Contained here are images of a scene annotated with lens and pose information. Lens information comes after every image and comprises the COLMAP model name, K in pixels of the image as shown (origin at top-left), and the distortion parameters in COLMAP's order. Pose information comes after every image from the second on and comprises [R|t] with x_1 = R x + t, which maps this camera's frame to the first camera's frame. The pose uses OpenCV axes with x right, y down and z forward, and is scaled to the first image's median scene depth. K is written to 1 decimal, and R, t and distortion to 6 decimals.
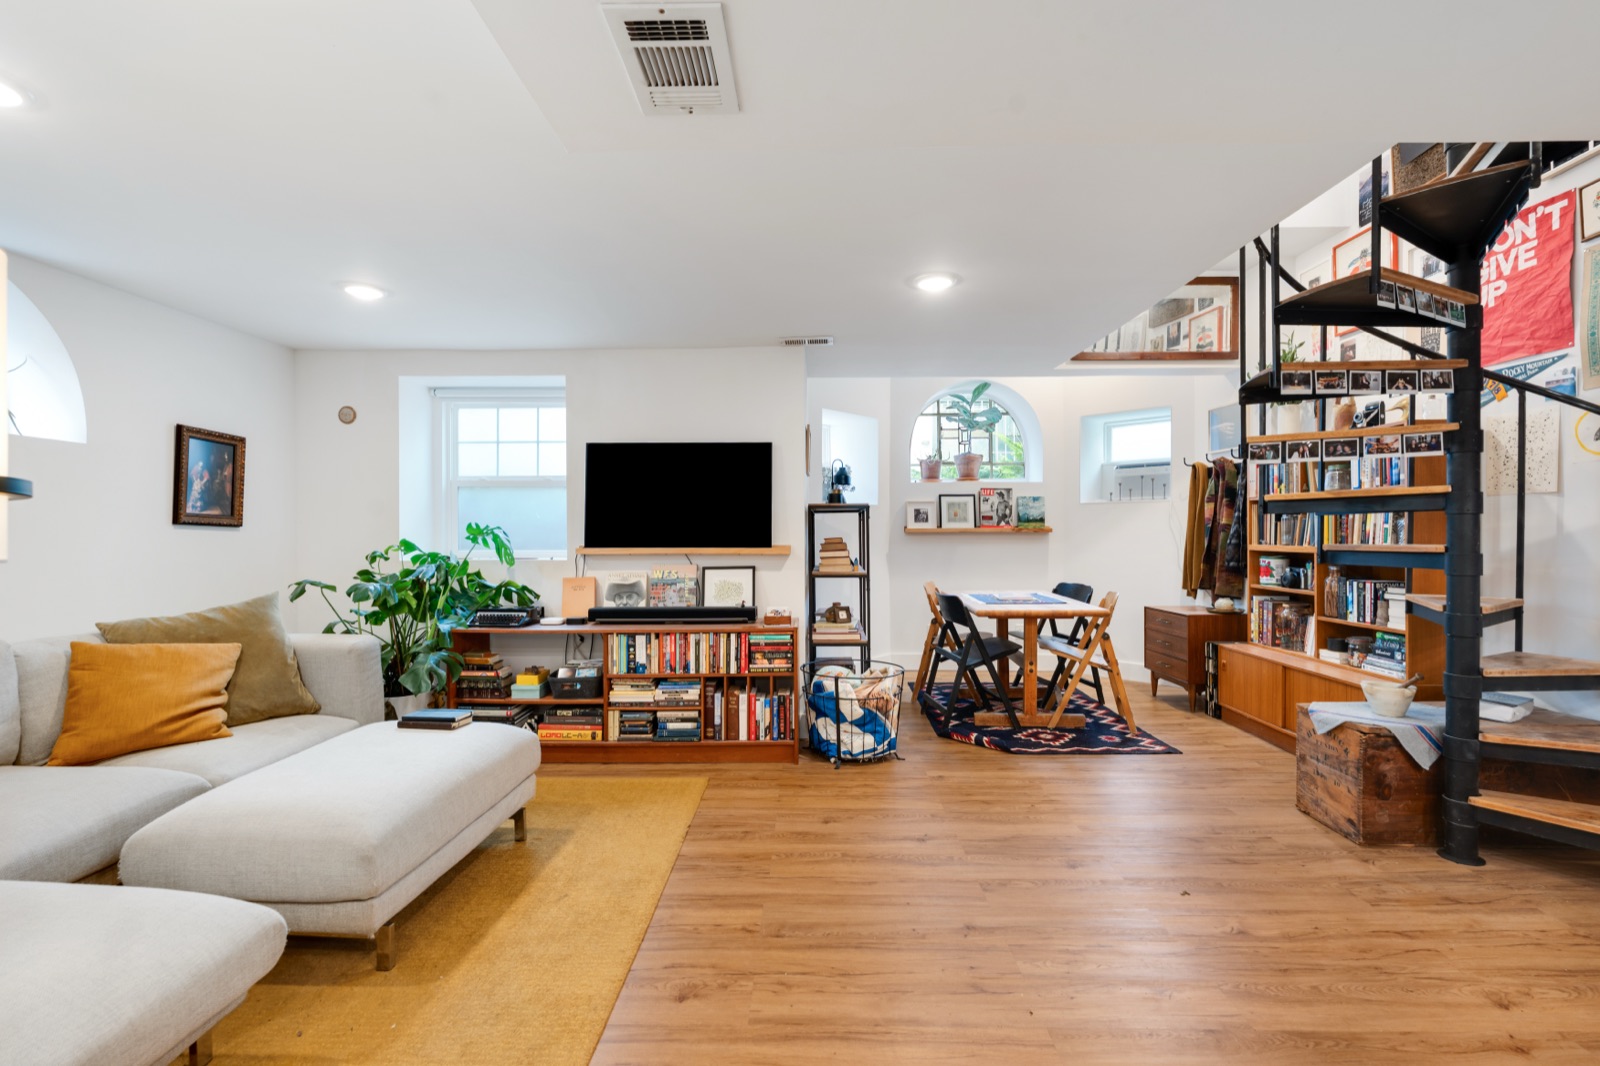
lens RADIAL K [[703.3, 0, 798.2], [0, 703.3, 535.4], [0, 0, 1]] dist [-0.005856, 0.001750]
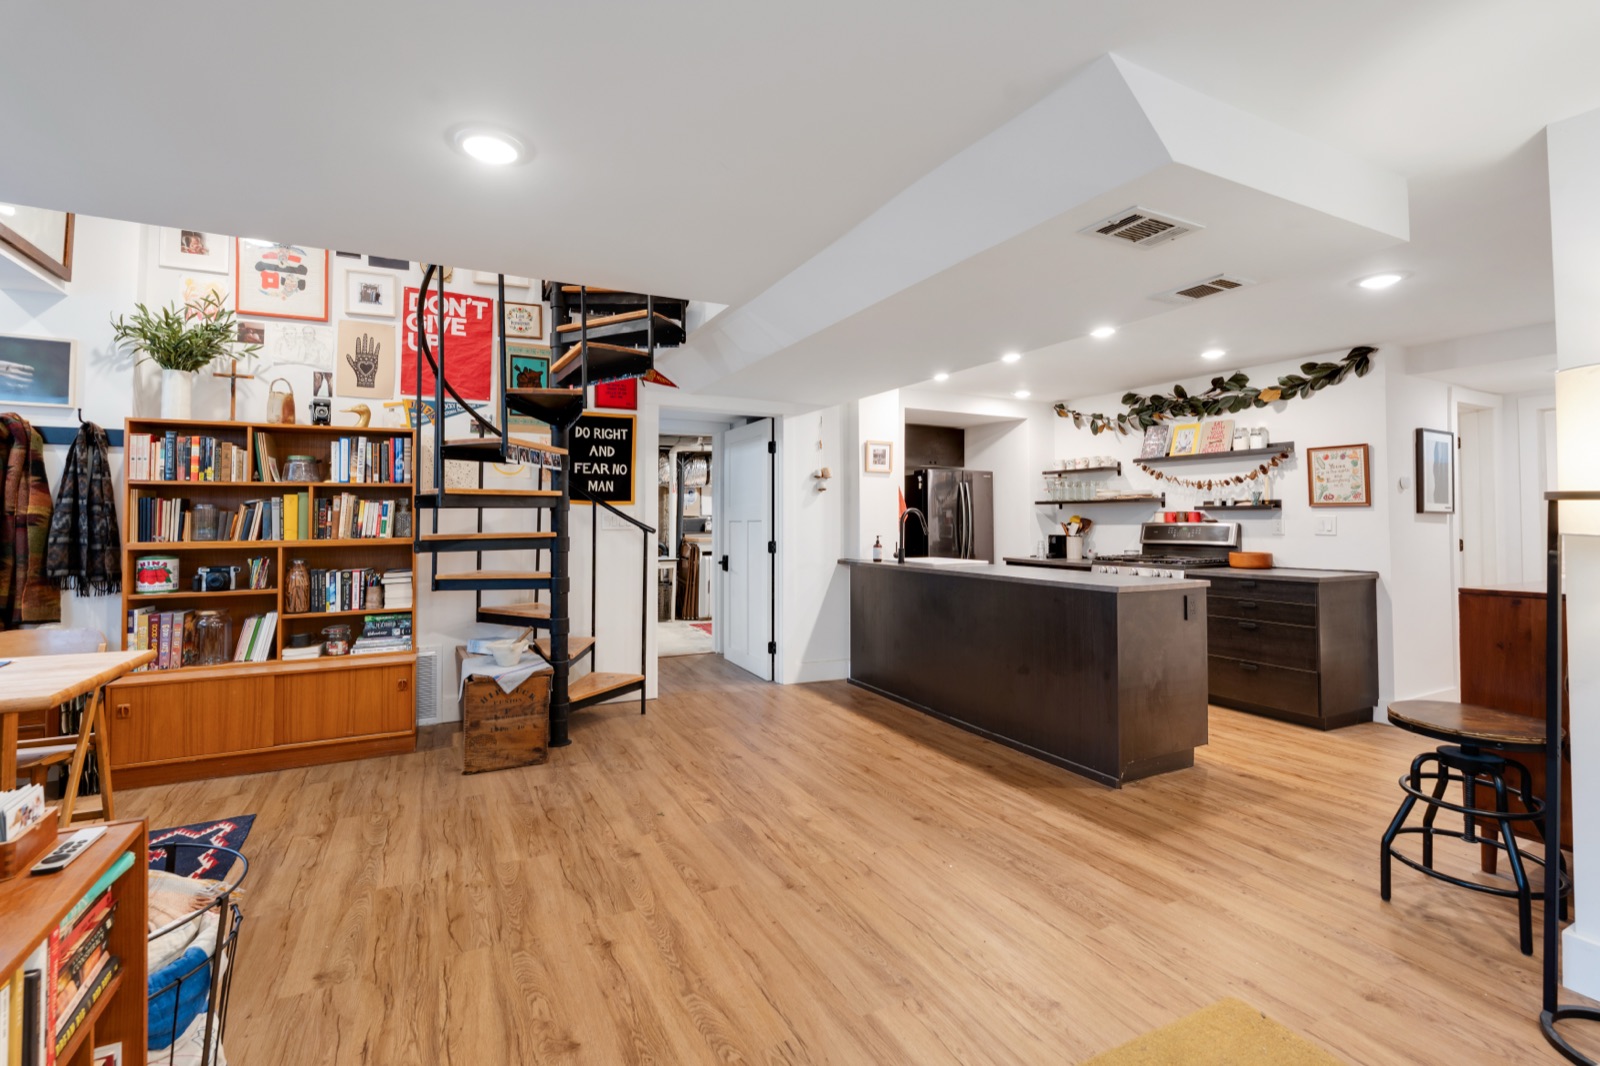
lens RADIAL K [[703.3, 0, 804.0], [0, 703.3, 498.3], [0, 0, 1]] dist [-0.005856, 0.001750]
pose [[-0.475910, 0.030328, 0.878971, -0.420037], [0.010114, 0.999528, -0.029011, -0.005555], [-0.879436, -0.004917, -0.475992, 0.853004]]
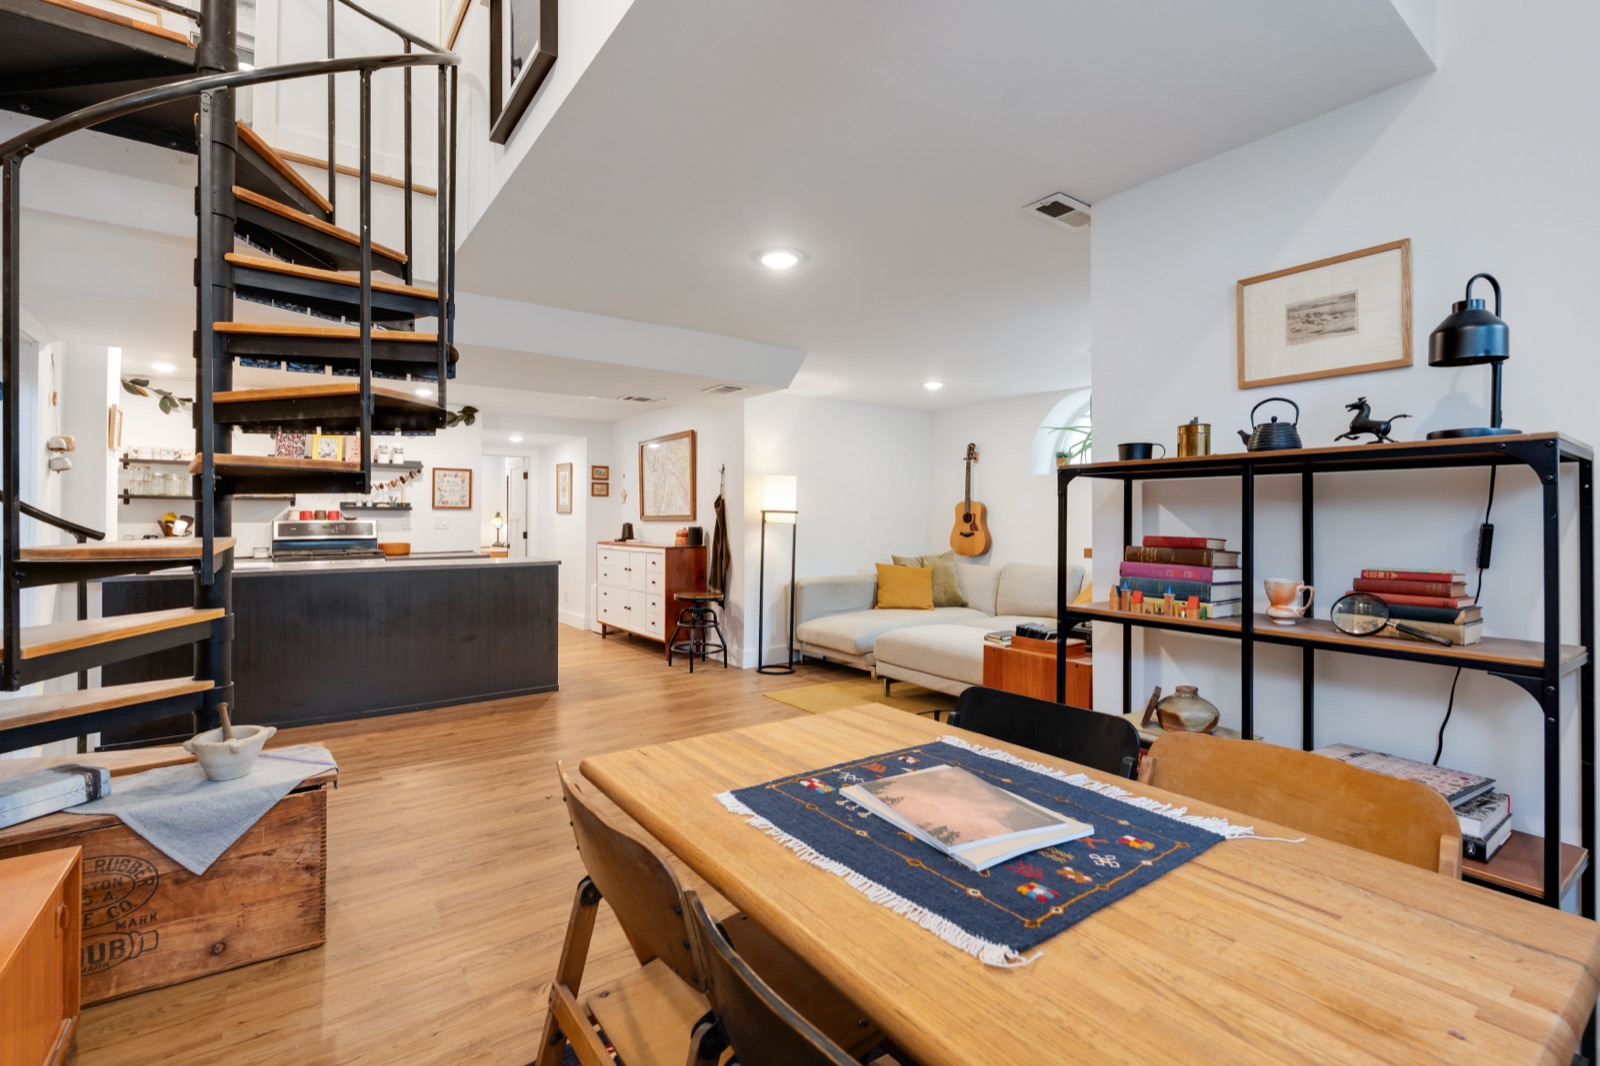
lens RADIAL K [[703.3, 0, 793.7], [0, 703.3, 511.6], [0, 0, 1]] dist [-0.005856, 0.001750]
pose [[-0.793430, -0.004912, -0.608641, 0.613415], [-0.004647, 0.999987, -0.002012, -0.011695], [0.608643, 0.001232, -0.793443, 1.436571]]
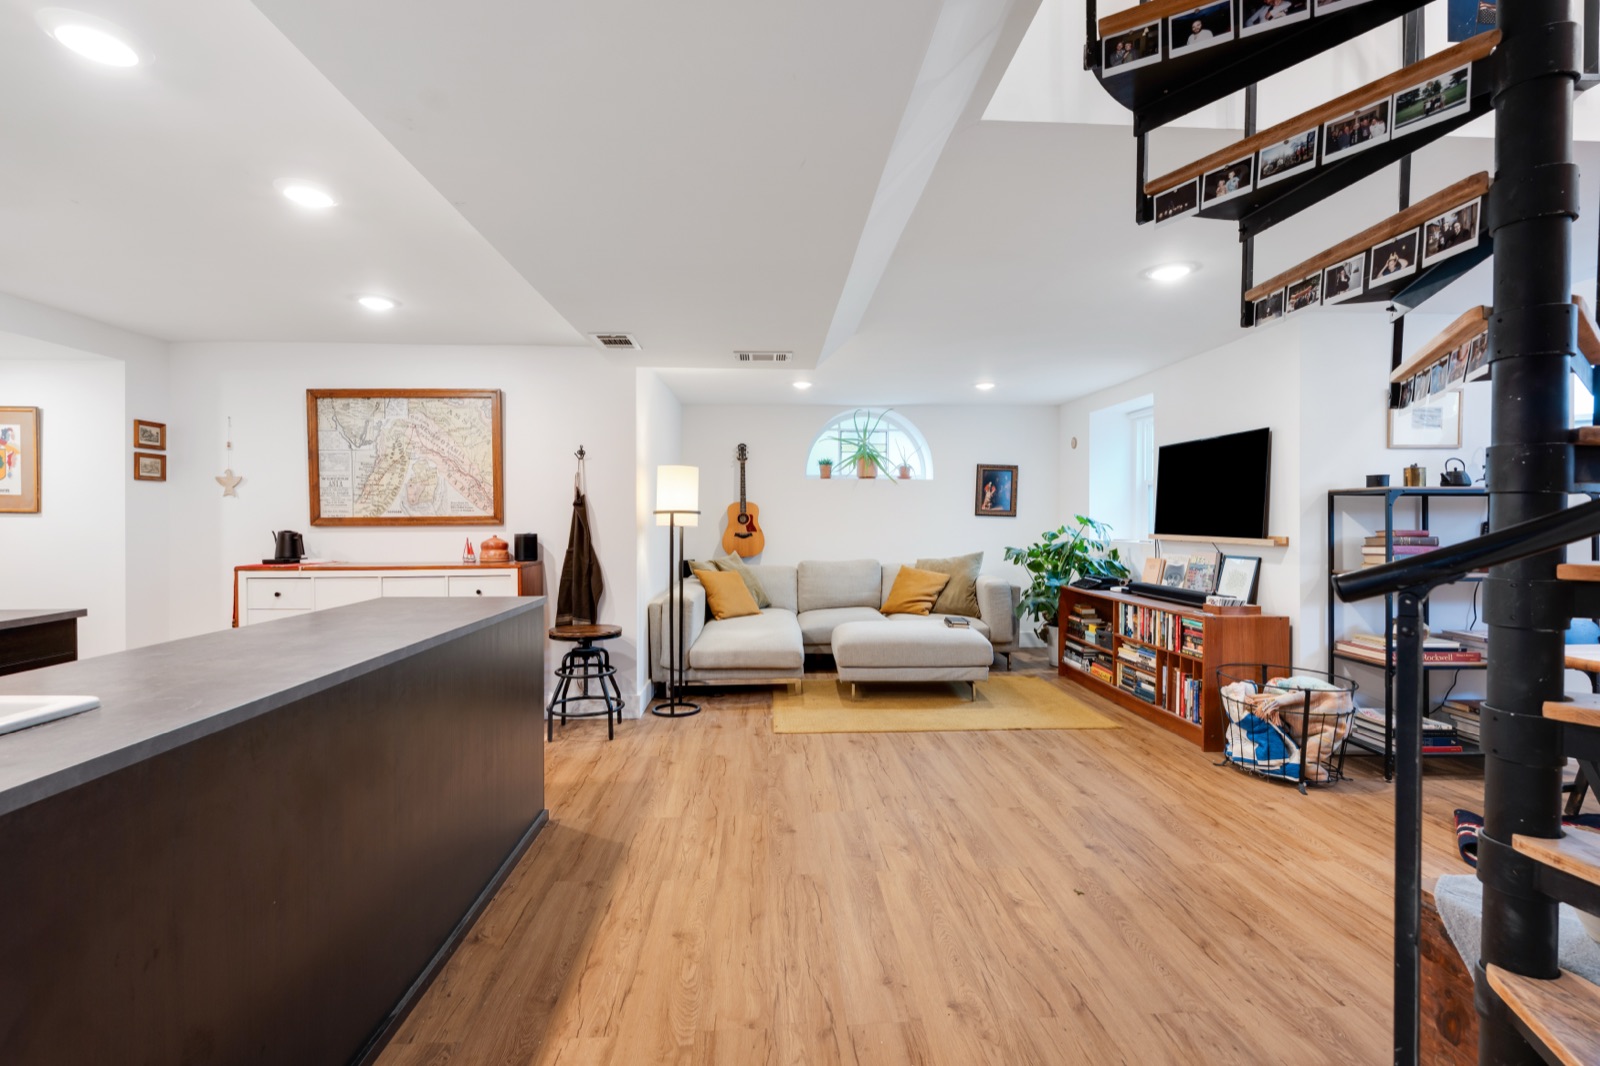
lens RADIAL K [[703.3, 0, 792.0], [0, 703.3, 526.5], [0, 0, 1]] dist [-0.005856, 0.001750]
pose [[0.056589, 0.014592, -0.998291, 0.934977], [-0.006665, 0.999876, 0.014237, -0.008814], [0.998375, 0.005848, 0.056679, 0.336145]]
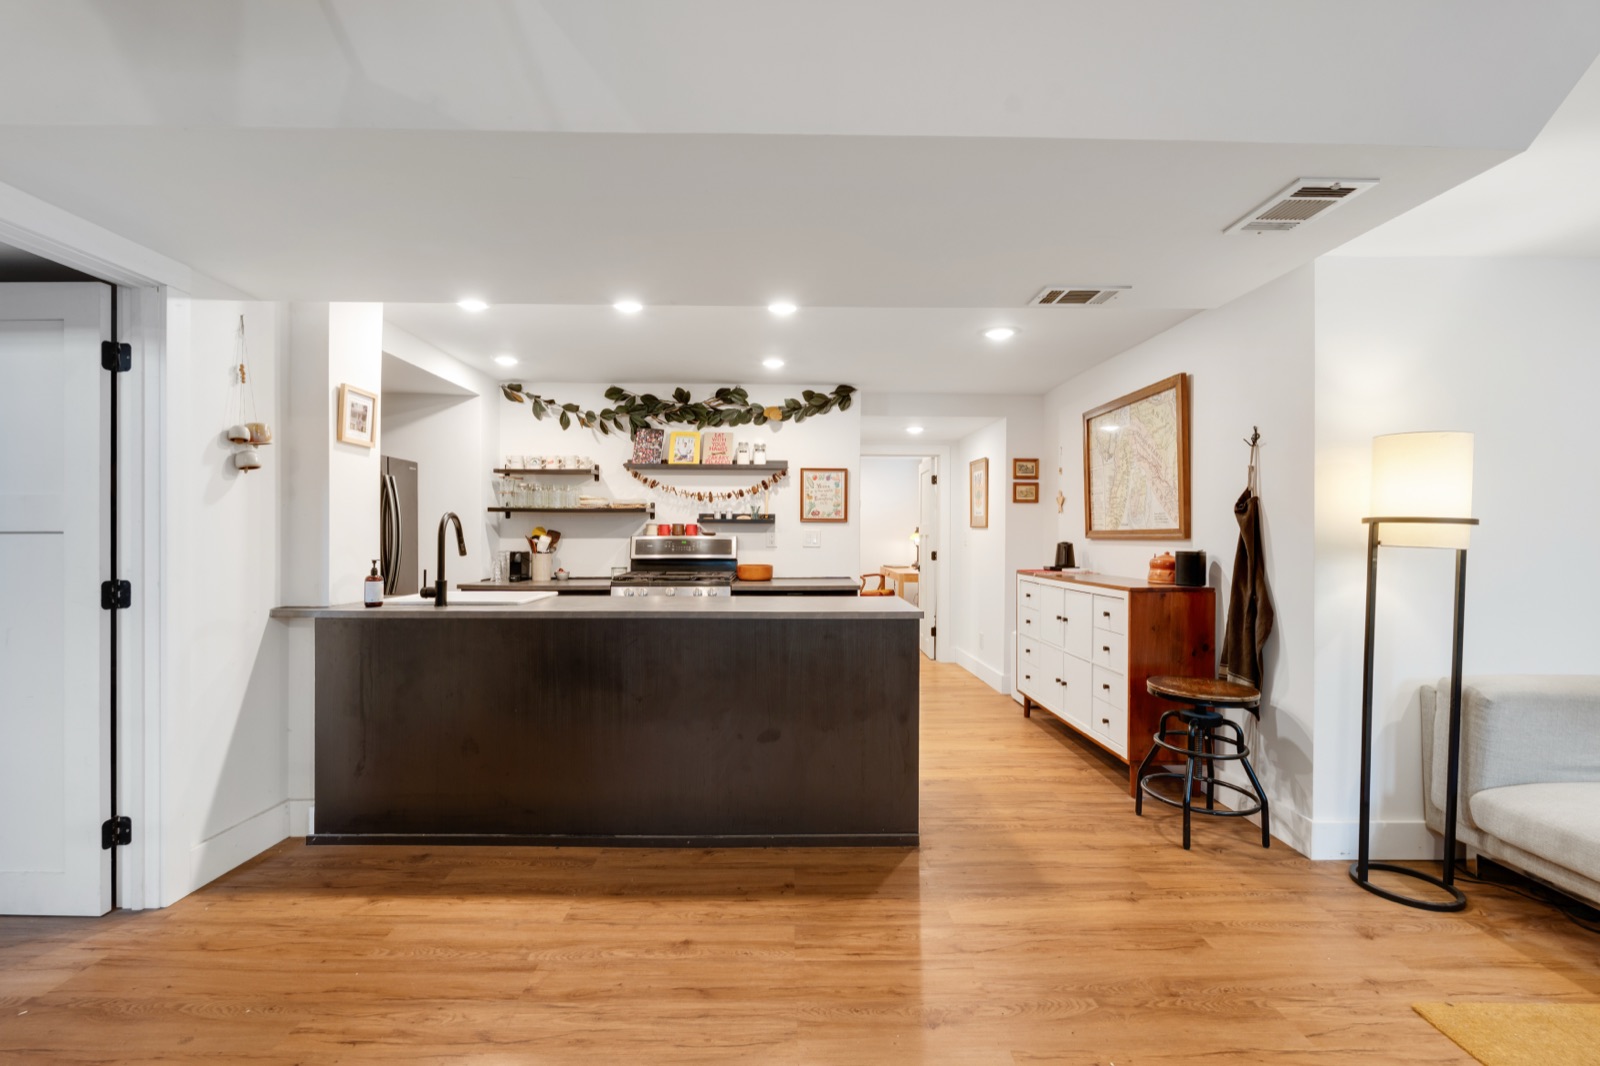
lens RADIAL K [[703.3, 0, 792.0], [0, 703.3, 532.0], [0, 0, 1]] dist [-0.005856, 0.001750]
pose [[-0.999631, -0.001831, -0.027110, 0.308428], [-0.002026, 0.999972, 0.007182, -0.007315], [0.027096, 0.007234, -0.999607, 0.839981]]
